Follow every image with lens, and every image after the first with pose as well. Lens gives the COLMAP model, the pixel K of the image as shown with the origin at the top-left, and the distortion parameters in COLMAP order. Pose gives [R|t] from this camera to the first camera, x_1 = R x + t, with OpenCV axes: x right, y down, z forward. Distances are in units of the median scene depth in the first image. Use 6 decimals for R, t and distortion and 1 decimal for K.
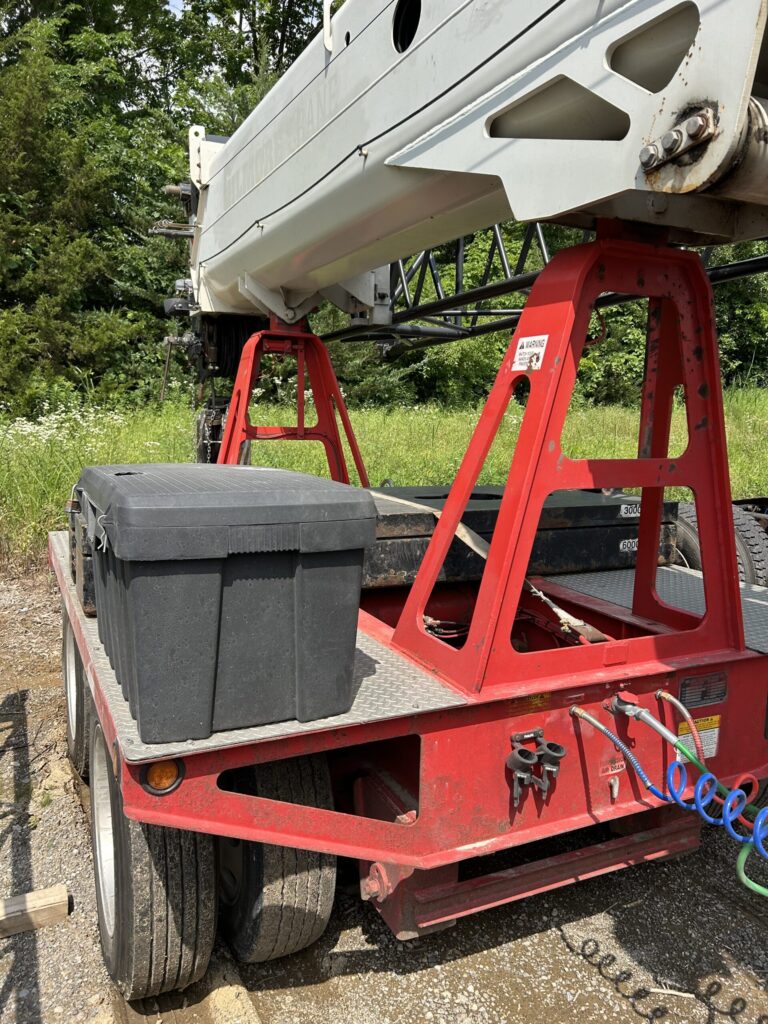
lens RADIAL K [[767.6, 0, 384.0], [0, 767.6, 512.0], [0, 0, 1]] dist [0.033880, -0.000104]
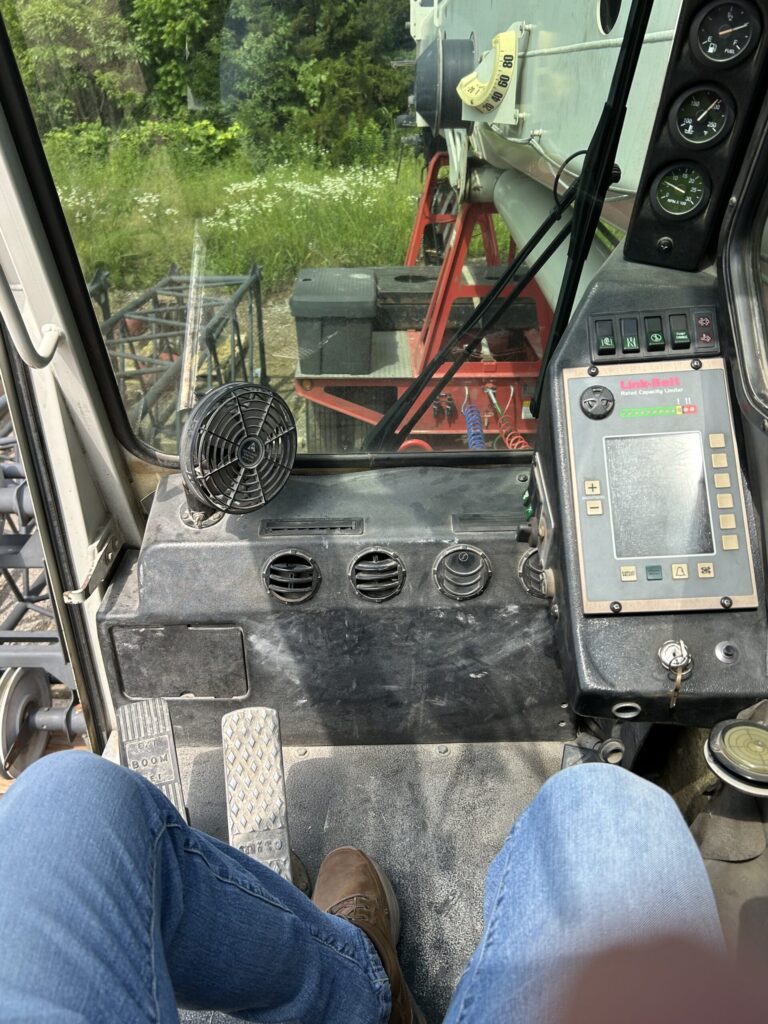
lens RADIAL K [[805.3, 0, 383.0], [0, 805.3, 529.9], [0, 0, 1]] dist [0.005268, -0.004600]
pose [[0.907494, 0.192237, -0.373496, 0.201766], [-0.042561, 0.926642, 0.373527, -0.053019], [0.417902, -0.323078, 0.849104, -0.281188]]
